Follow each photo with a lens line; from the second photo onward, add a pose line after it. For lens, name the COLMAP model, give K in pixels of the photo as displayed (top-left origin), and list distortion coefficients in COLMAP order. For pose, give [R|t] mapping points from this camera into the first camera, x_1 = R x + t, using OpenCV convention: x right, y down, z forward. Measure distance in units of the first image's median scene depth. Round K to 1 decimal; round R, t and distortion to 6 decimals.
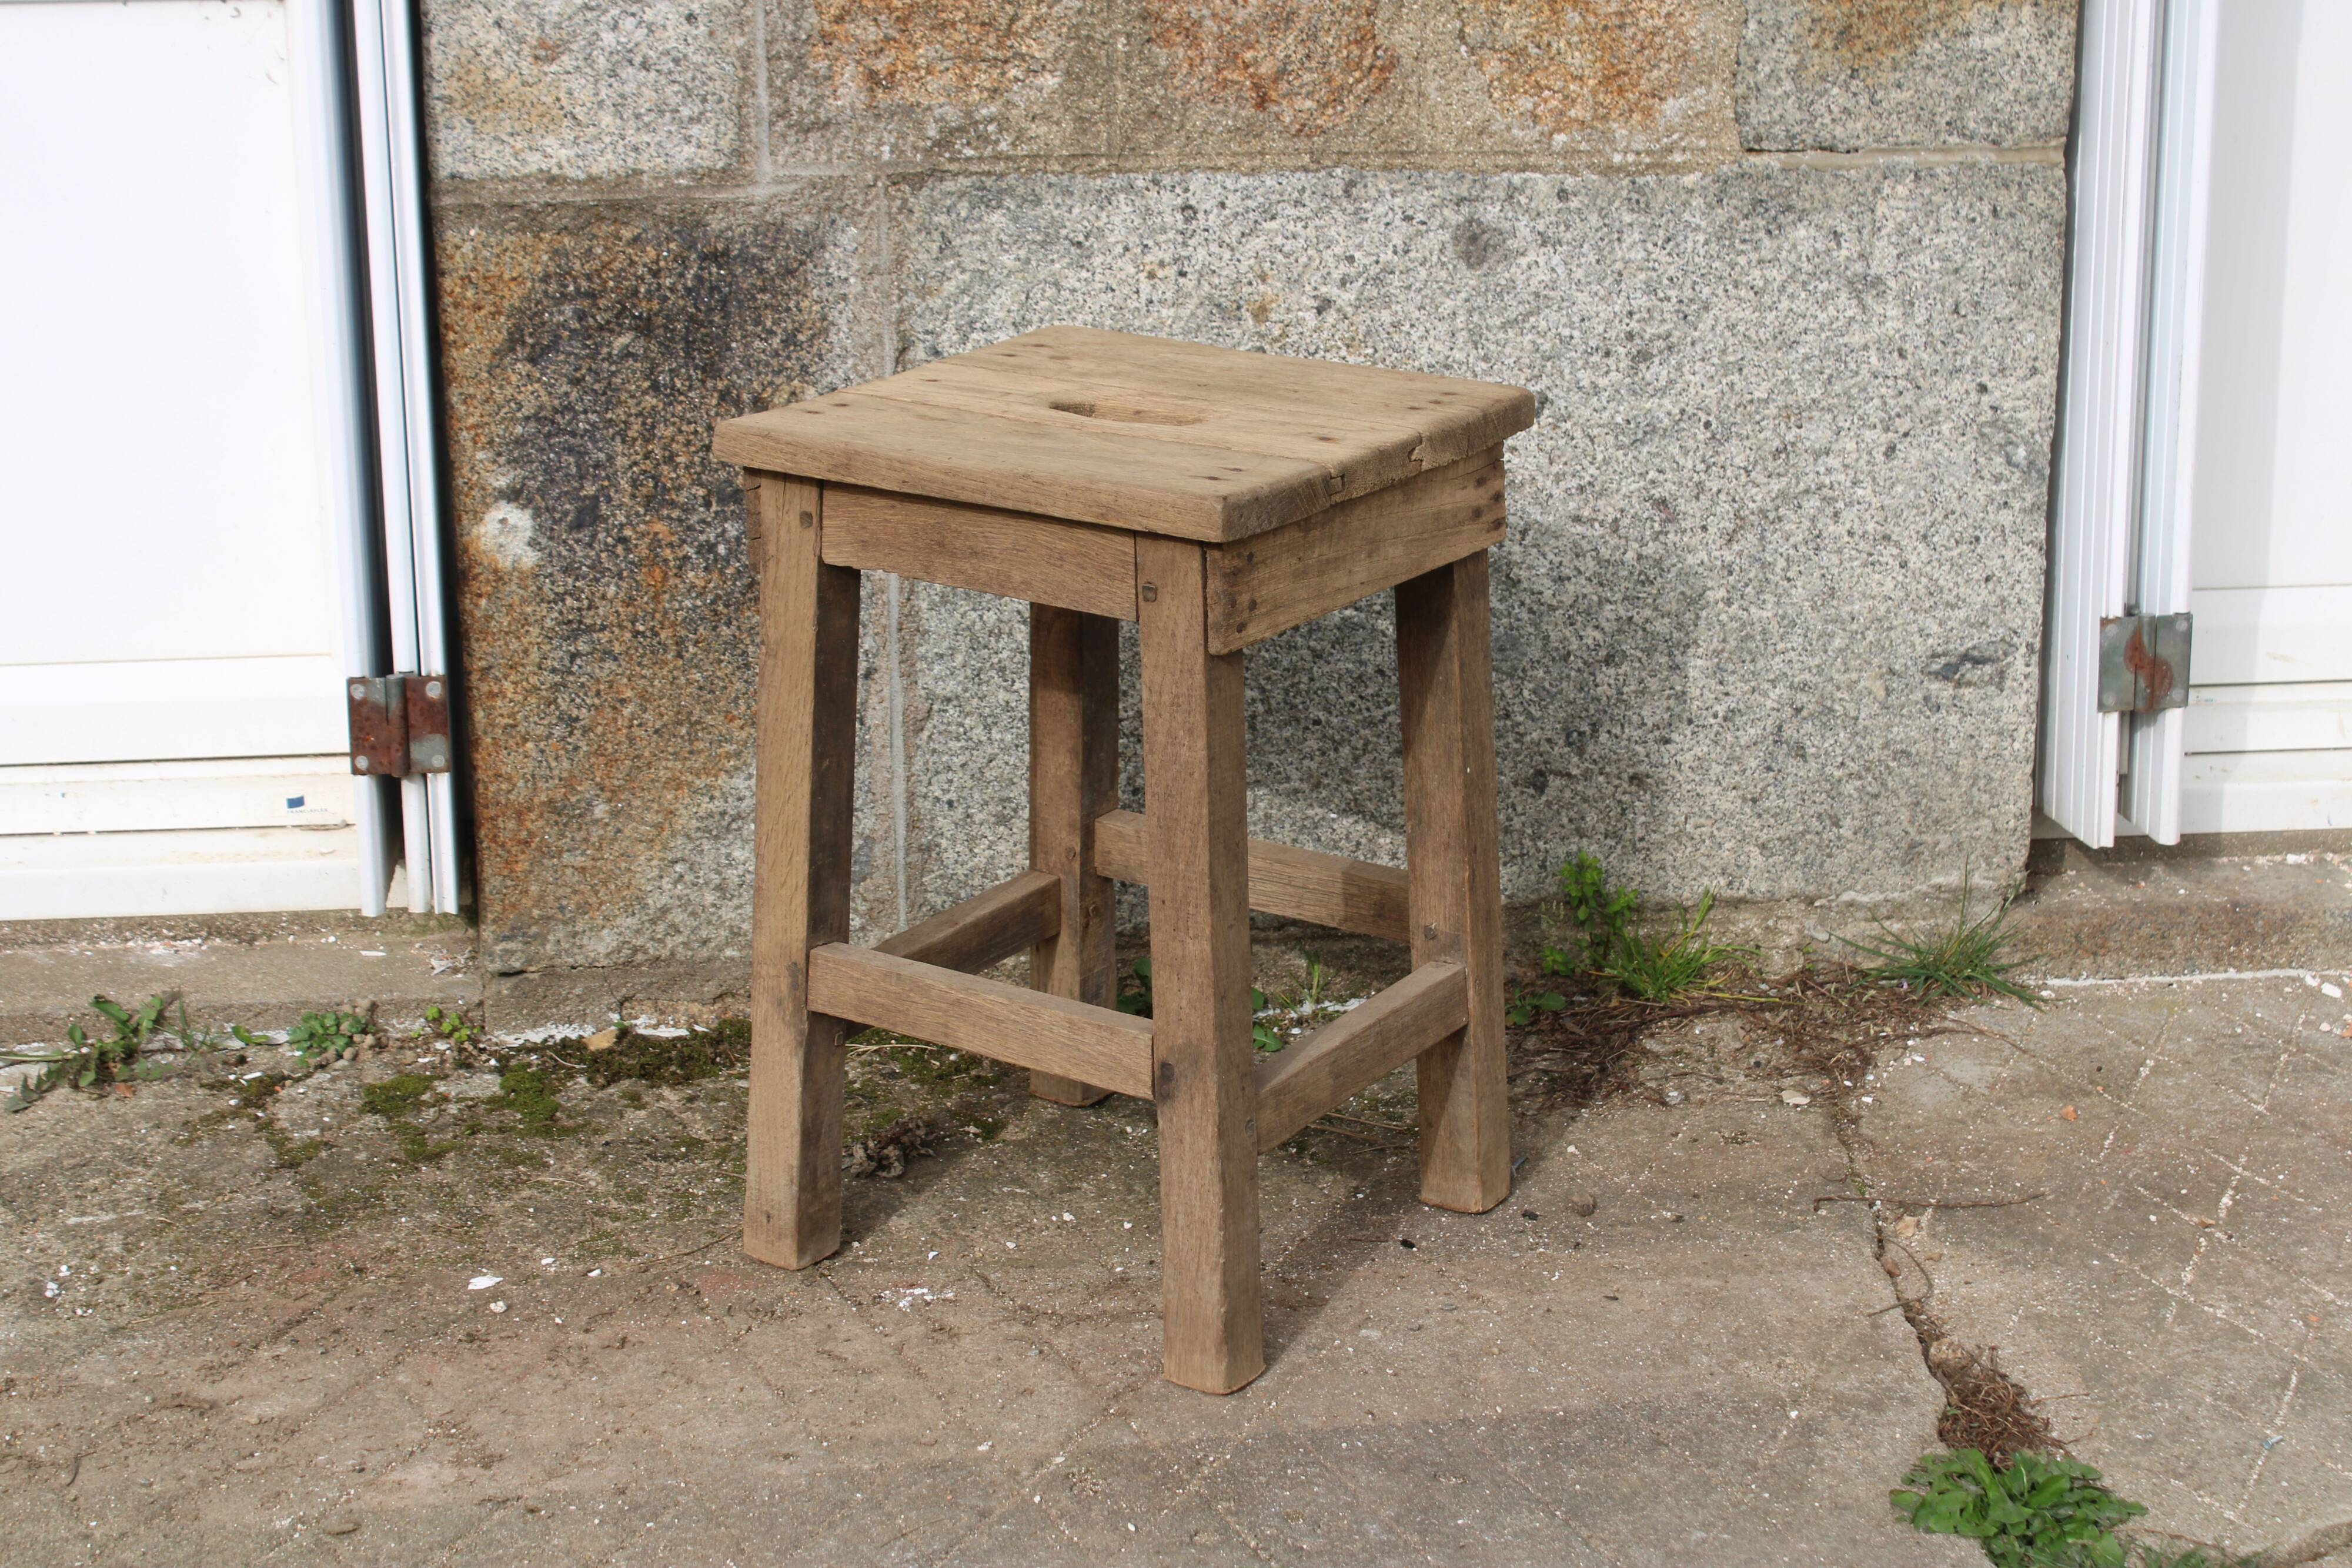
lens RADIAL K [[4170.5, 0, 1176.0], [0, 4170.5, 784.0], [0, 0, 1]] dist [0.001652, 0.125190]
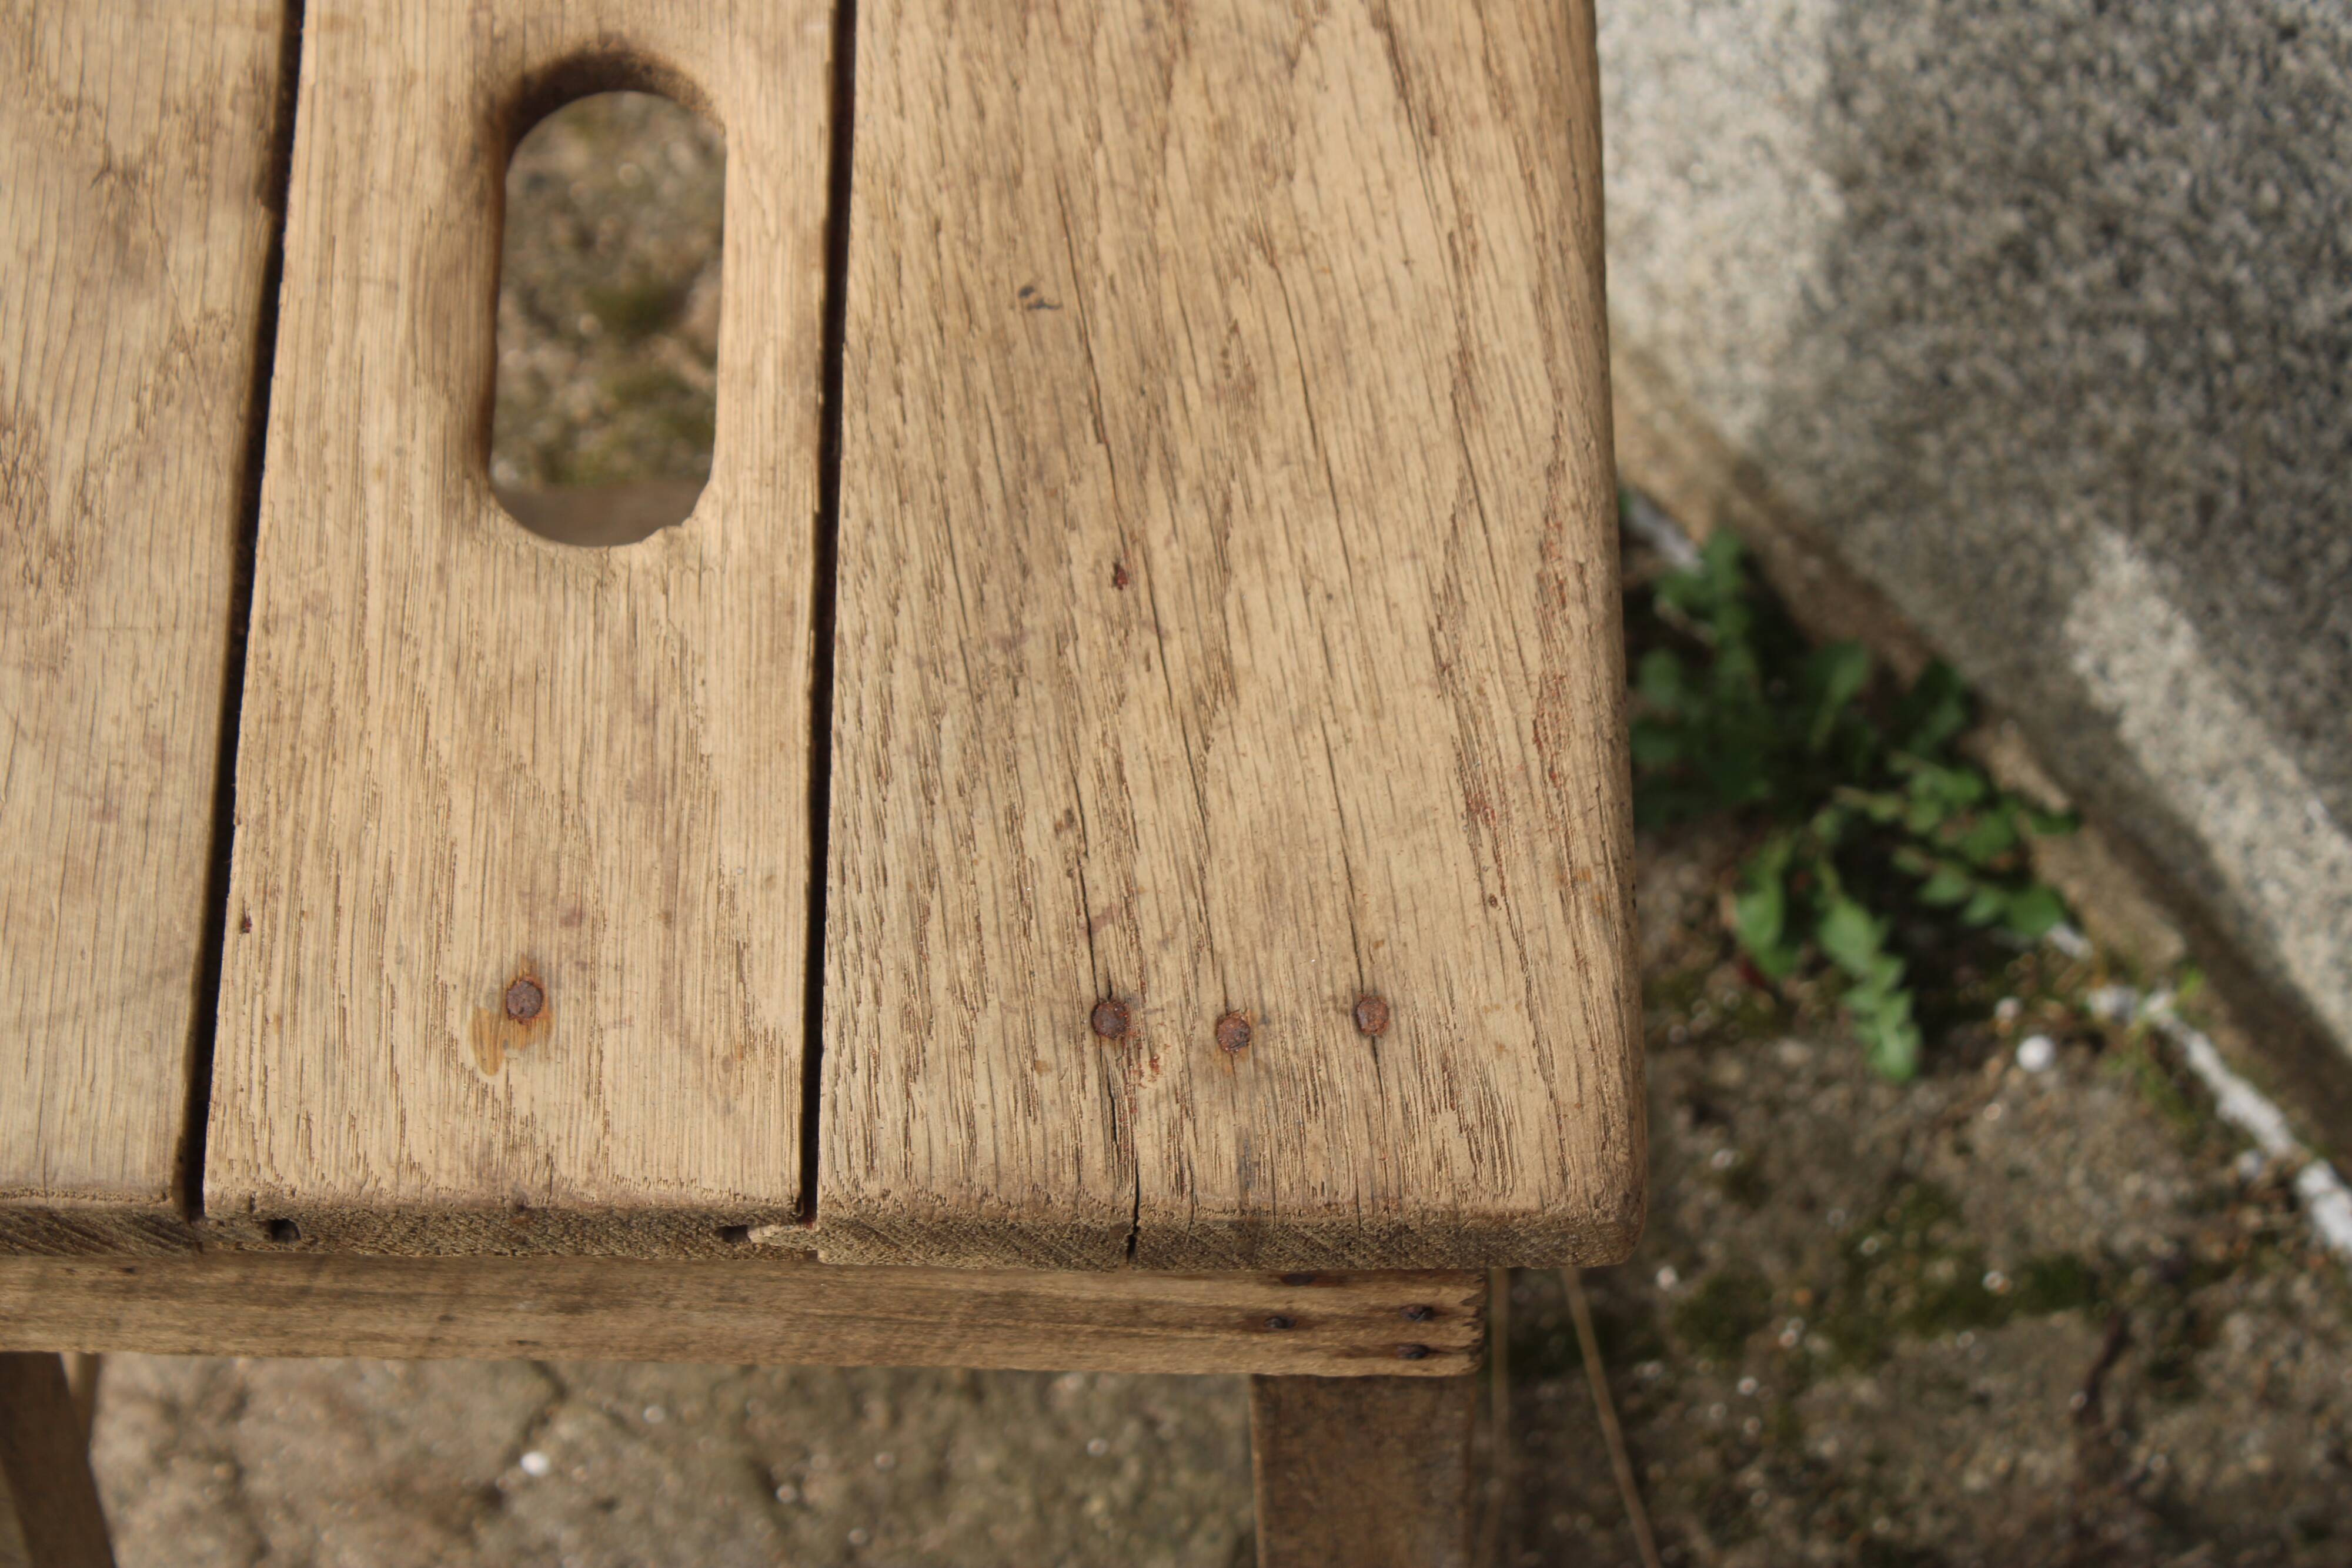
lens RADIAL K [[5545.4, 0, 1182.6], [0, 5545.4, 784.1], [0, 0, 1]] dist [0.061199, 0.366943]
pose [[0.549684, 0.747998, -0.371950, 0.162457], [-0.269304, 0.580149, 0.768702, -0.336775], [0.790774, -0.322375, 0.520337, 0.708651]]
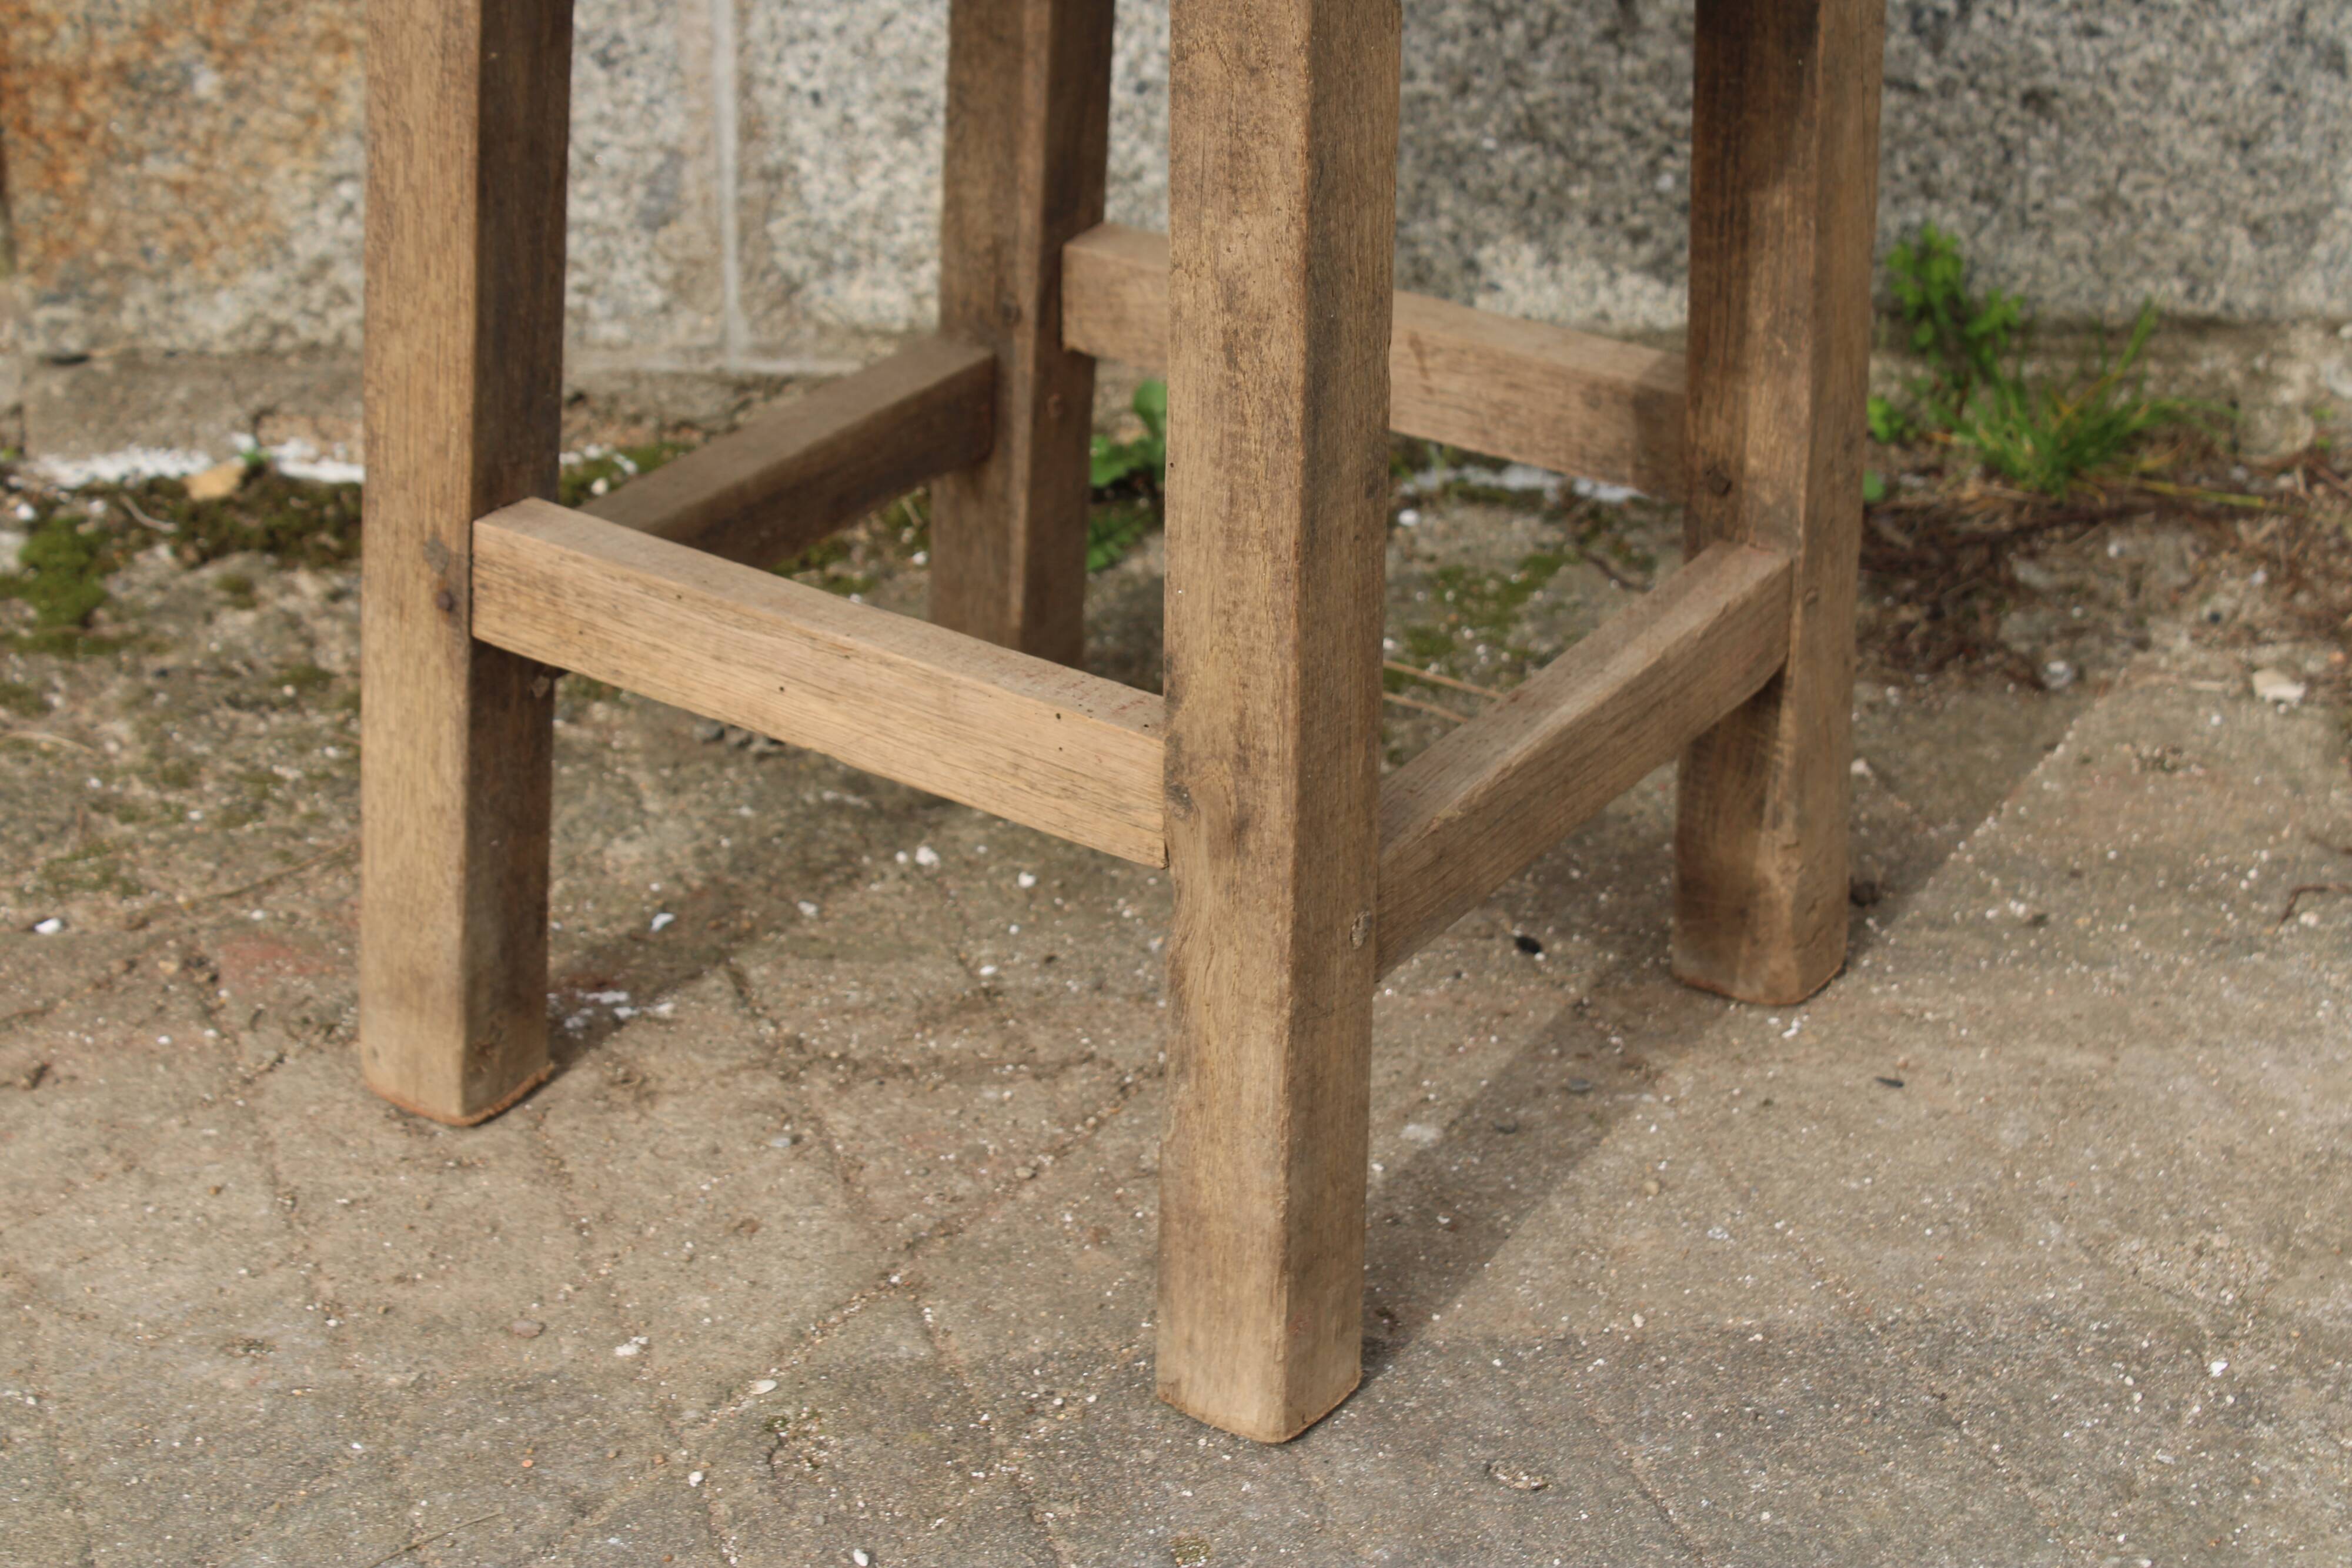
lens RADIAL K [[4767.5, 0, 1176.0], [0, 4767.5, 784.0], [0, 0, 1]] dist [0.027237, 0.202223]
pose [[0.995220, 0.050298, -0.083713, 0.055890], [-0.037561, 0.988377, 0.147309, -0.000402], [0.090149, -0.143460, 0.985542, 0.354702]]
